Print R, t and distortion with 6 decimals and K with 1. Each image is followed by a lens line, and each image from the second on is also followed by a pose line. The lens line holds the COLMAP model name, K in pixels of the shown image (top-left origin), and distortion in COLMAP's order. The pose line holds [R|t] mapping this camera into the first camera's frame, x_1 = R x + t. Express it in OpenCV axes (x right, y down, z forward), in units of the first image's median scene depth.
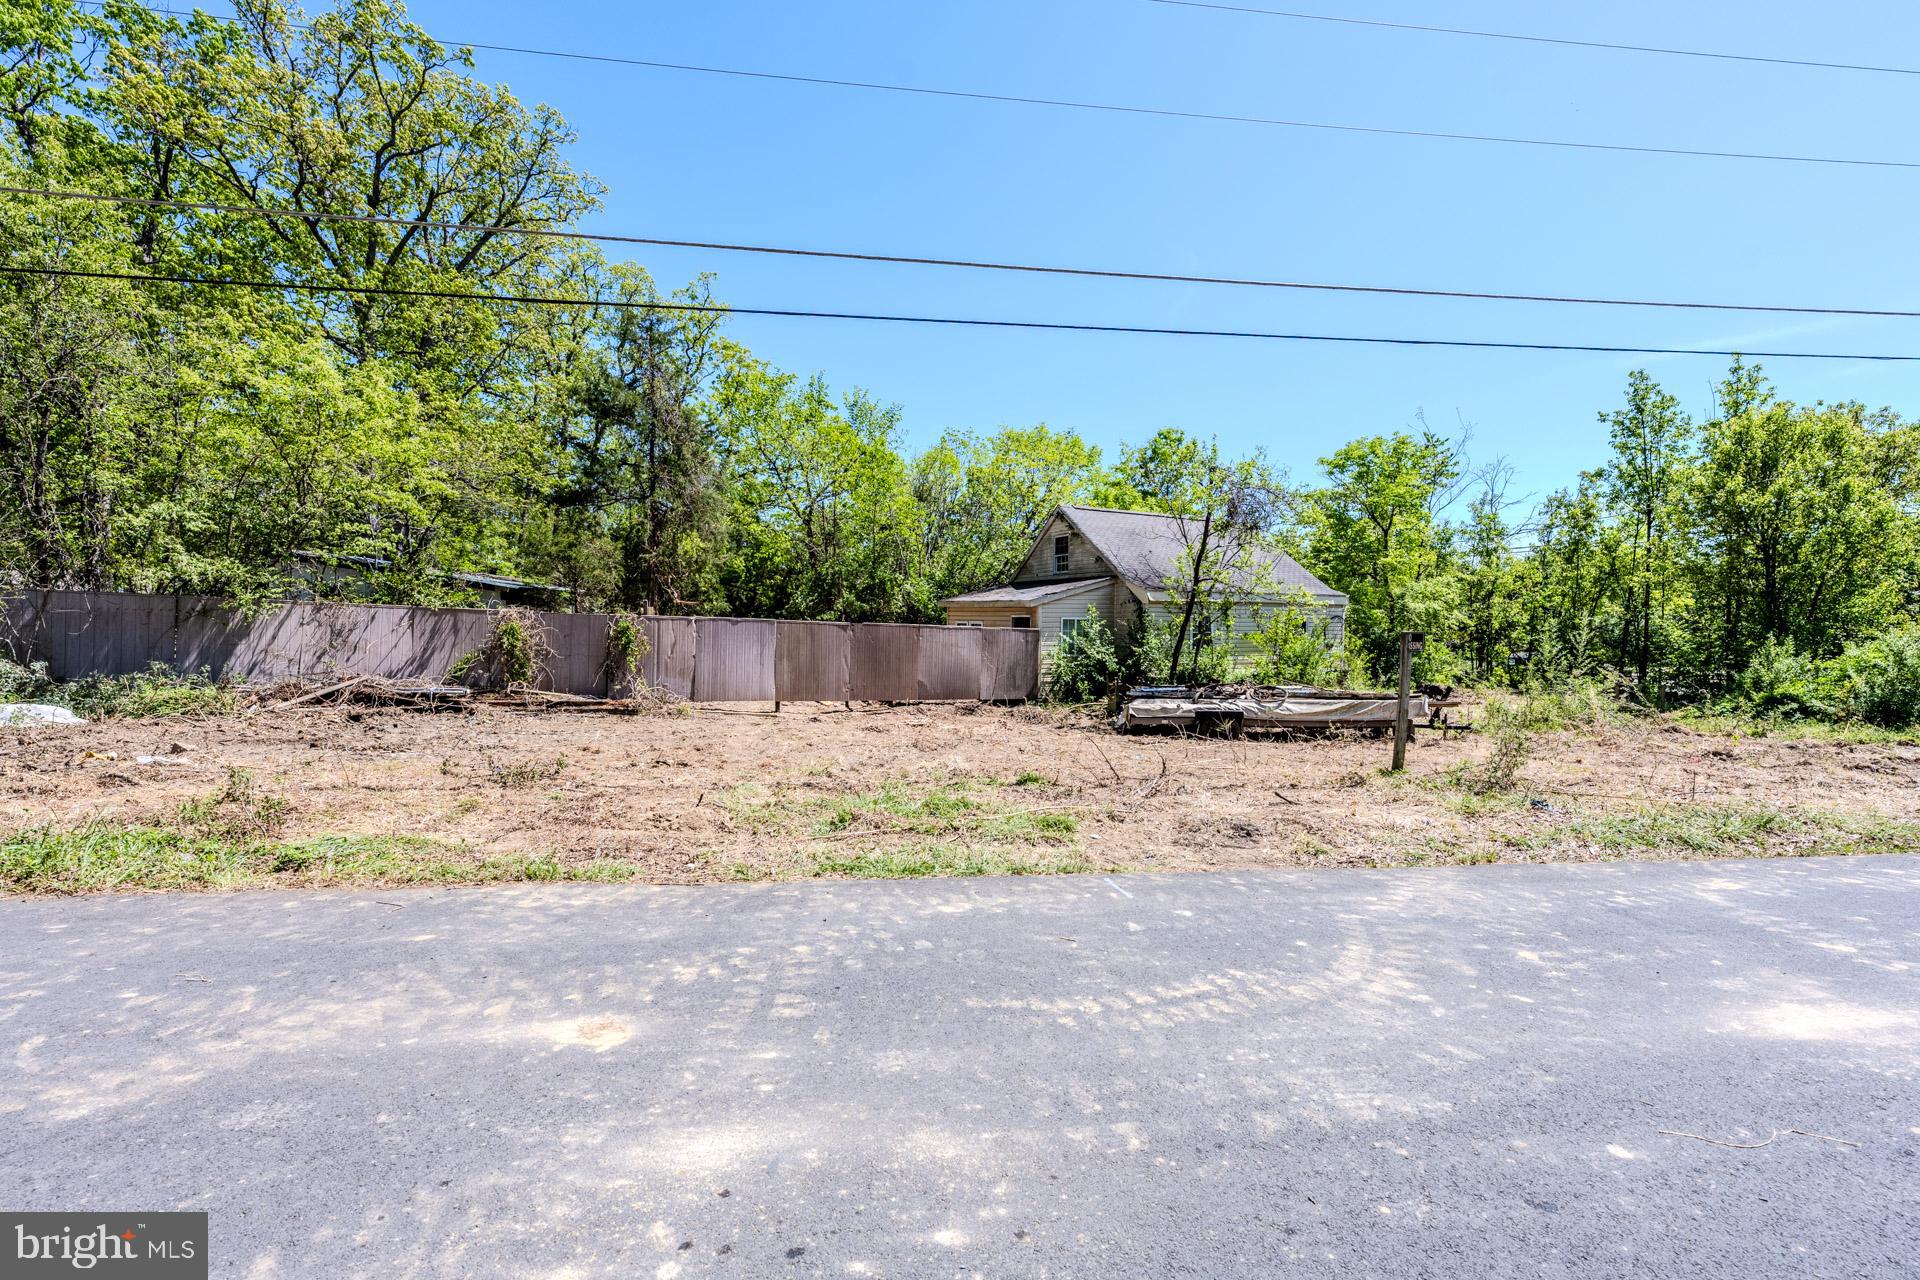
lens RADIAL K [[796.7, 0, 960.0], [0, 796.7, 640.0], [0, 0, 1]] dist [-0.001730, 0.000274]
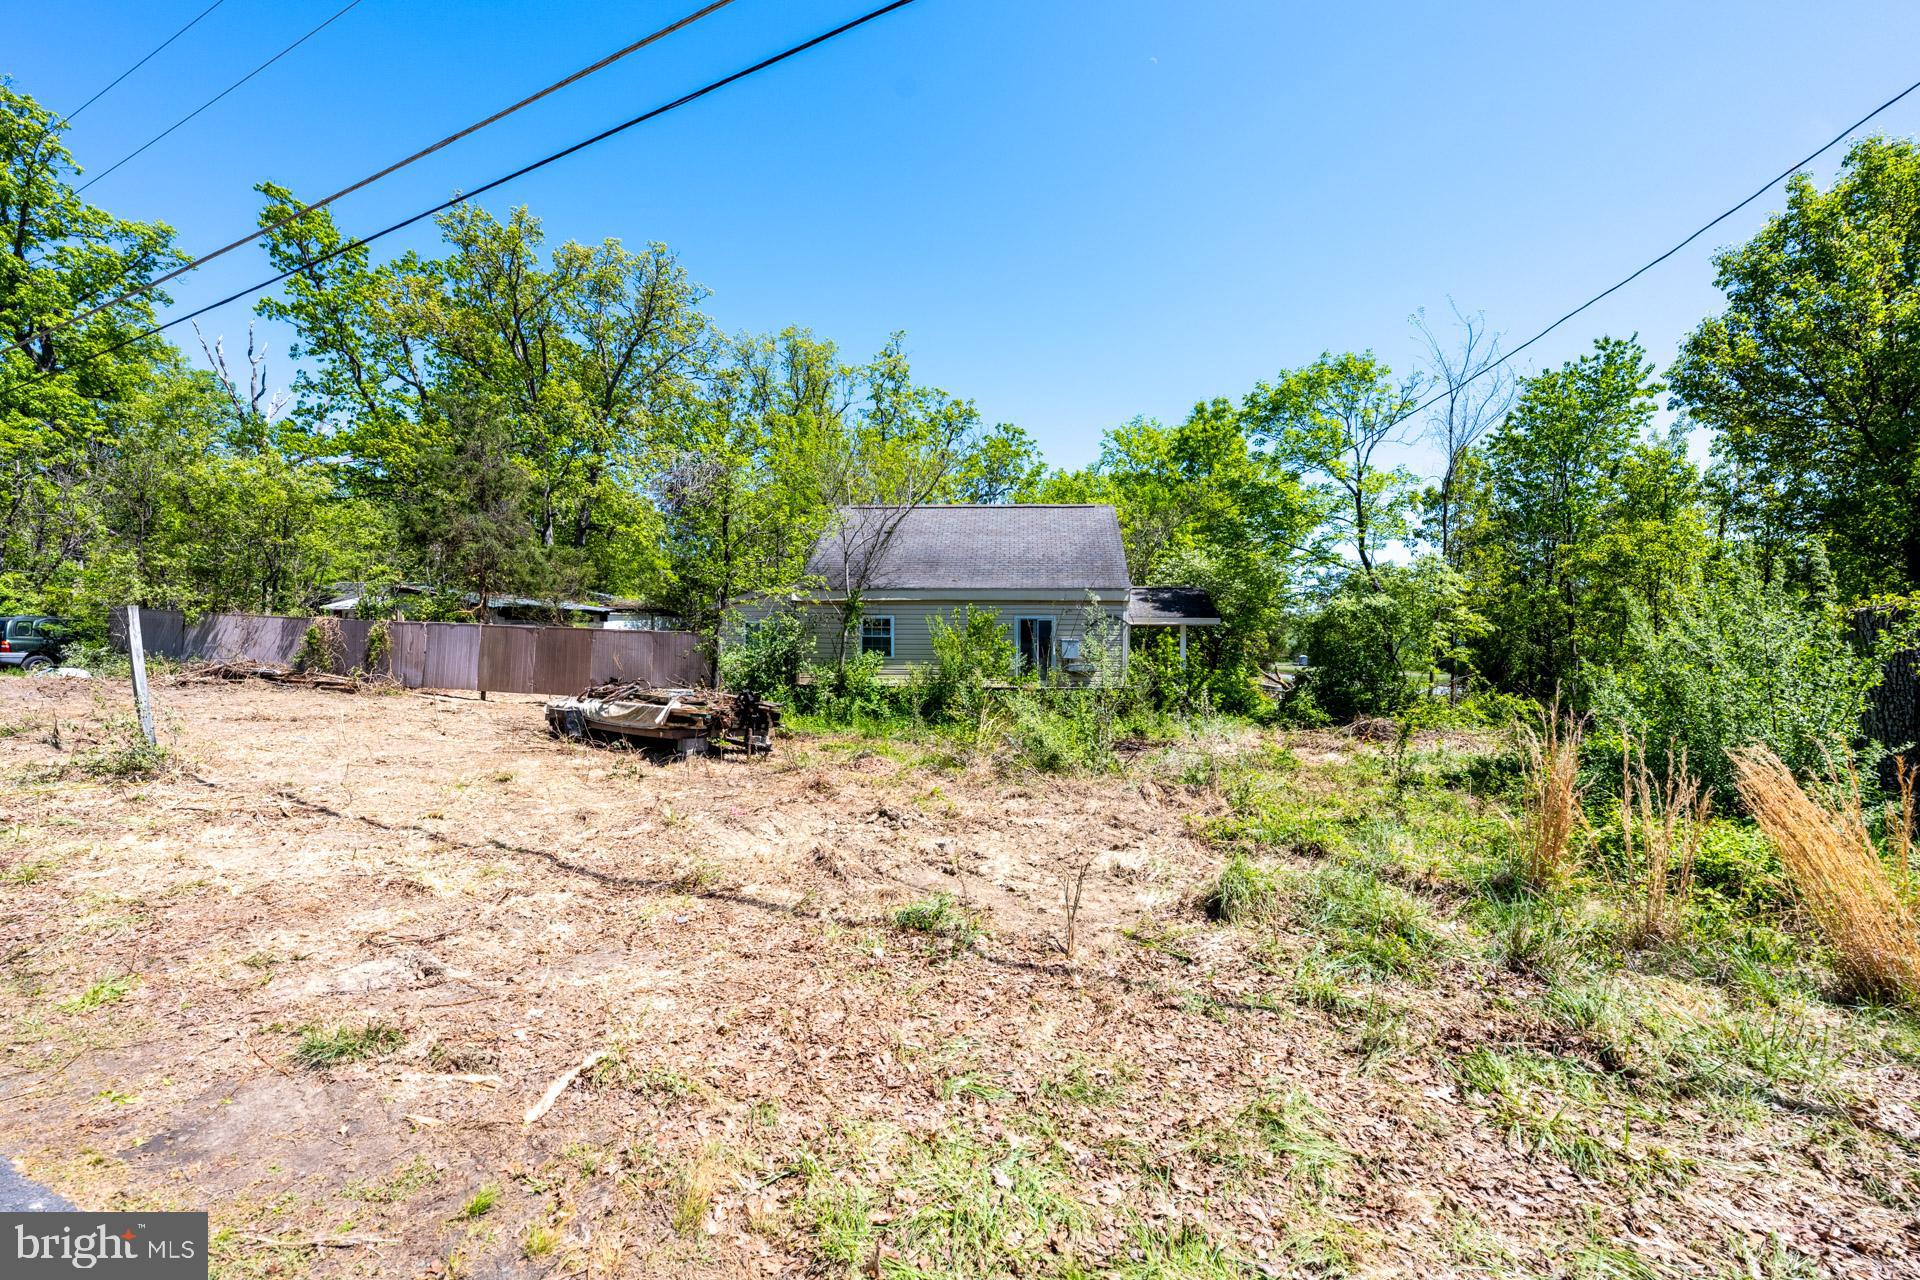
lens RADIAL K [[785.4, 0, 960.0], [0, 785.4, 640.0], [0, 0, 1]] dist [-0.000056, 0.002619]
pose [[0.820038, -0.003570, -0.572298, 1.217837], [-0.017146, 0.999378, -0.030802, 0.027338], [0.572052, 0.035071, 0.819467, 0.502945]]
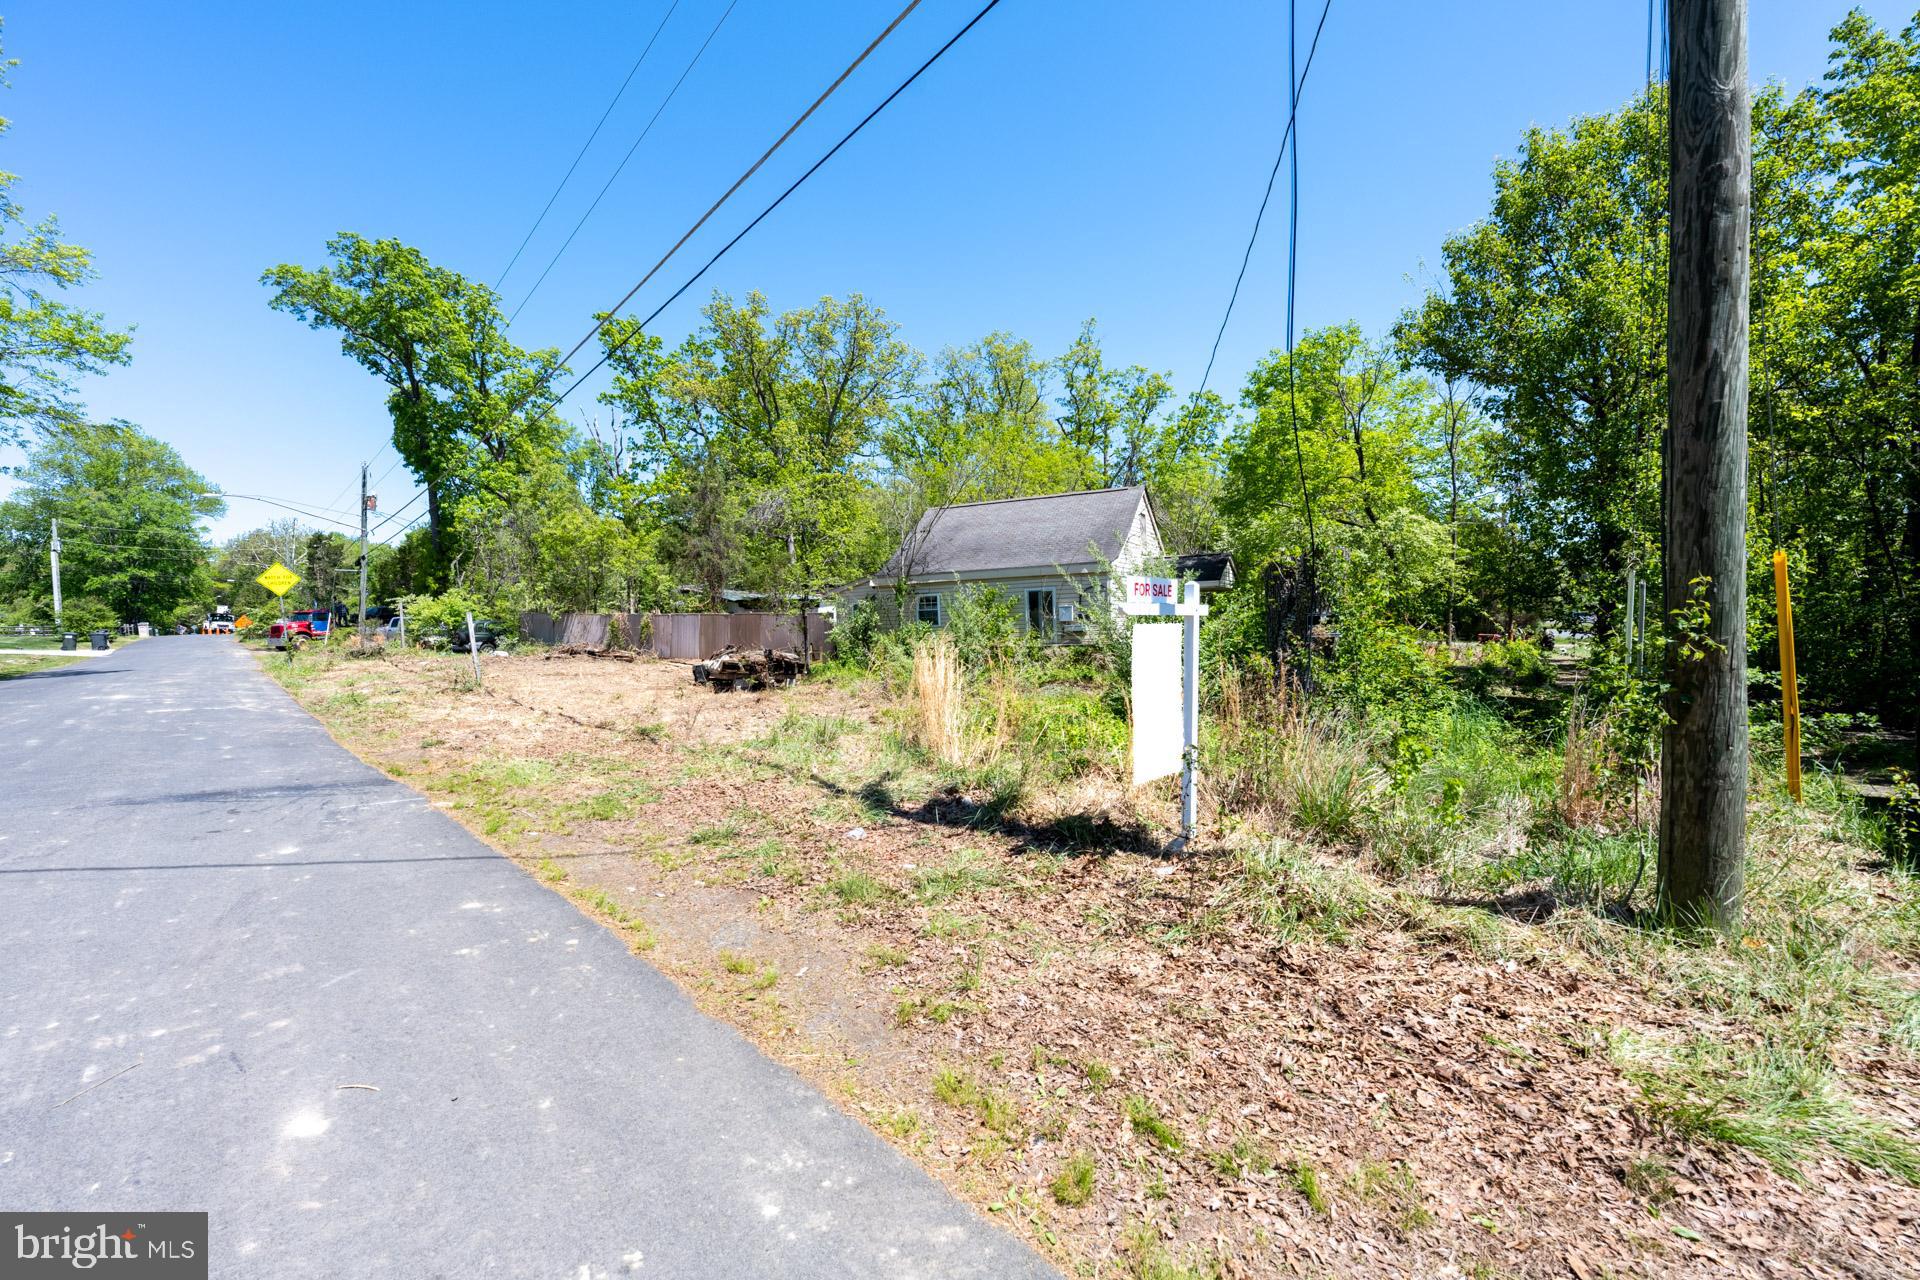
lens RADIAL K [[785.4, 0, 960.0], [0, 785.4, 640.0], [0, 0, 1]] dist [-0.000056, 0.002619]
pose [[0.557748, -0.006812, -0.829982, 1.794144], [0.016076, 0.999867, 0.002597, 0.045052], [0.829855, -0.014792, 0.557784, 0.580454]]
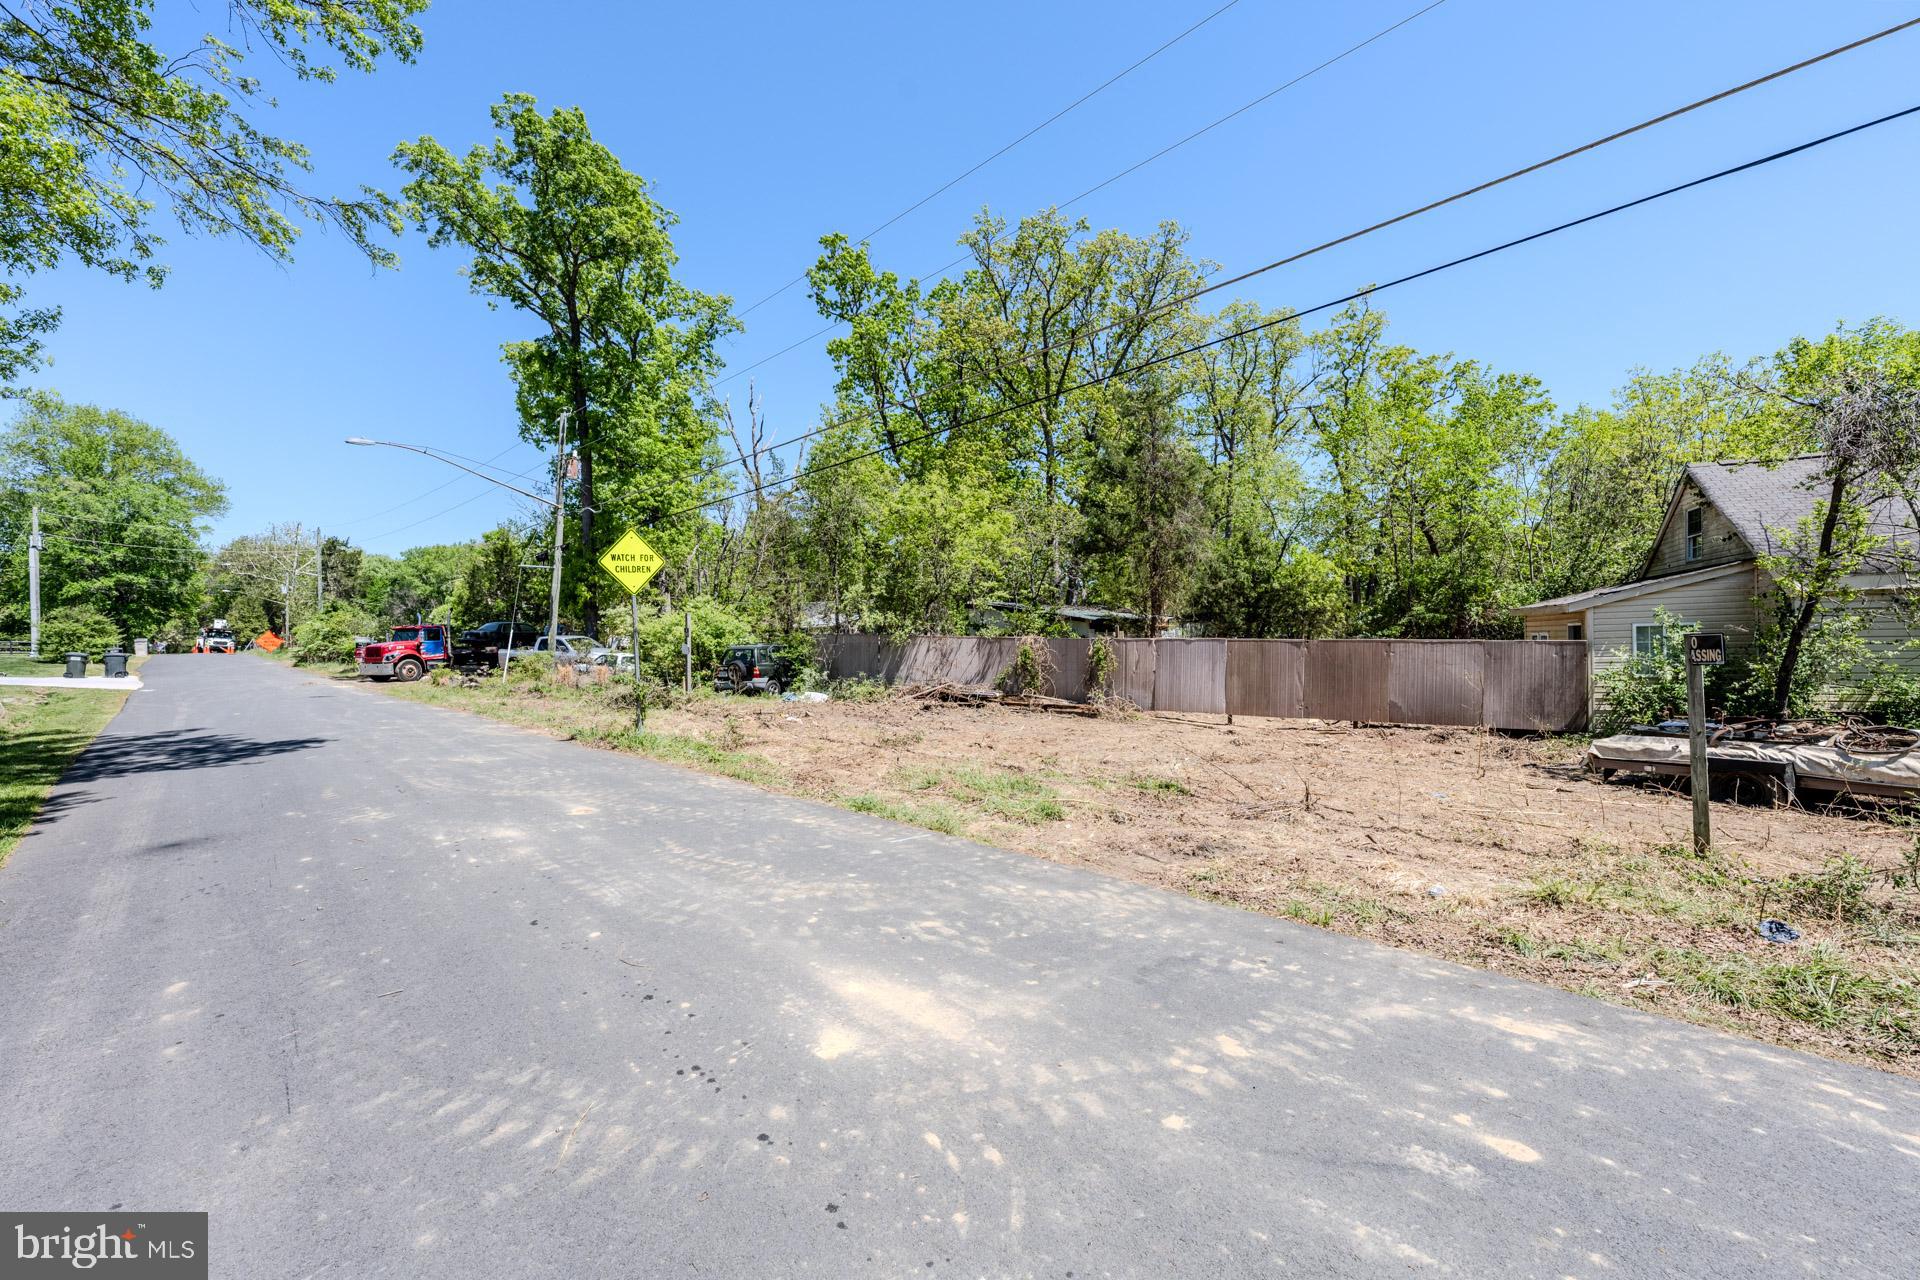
lens RADIAL K [[774.0, 0, 960.0], [0, 774.0, 640.0], [0, 0, 1]] dist [-0.000601, -0.000309]
pose [[0.594708, -0.025943, -0.803523, 0.455468], [0.004097, 0.999564, -0.029240, 0.006526], [0.803932, 0.014098, 0.594554, 0.103663]]
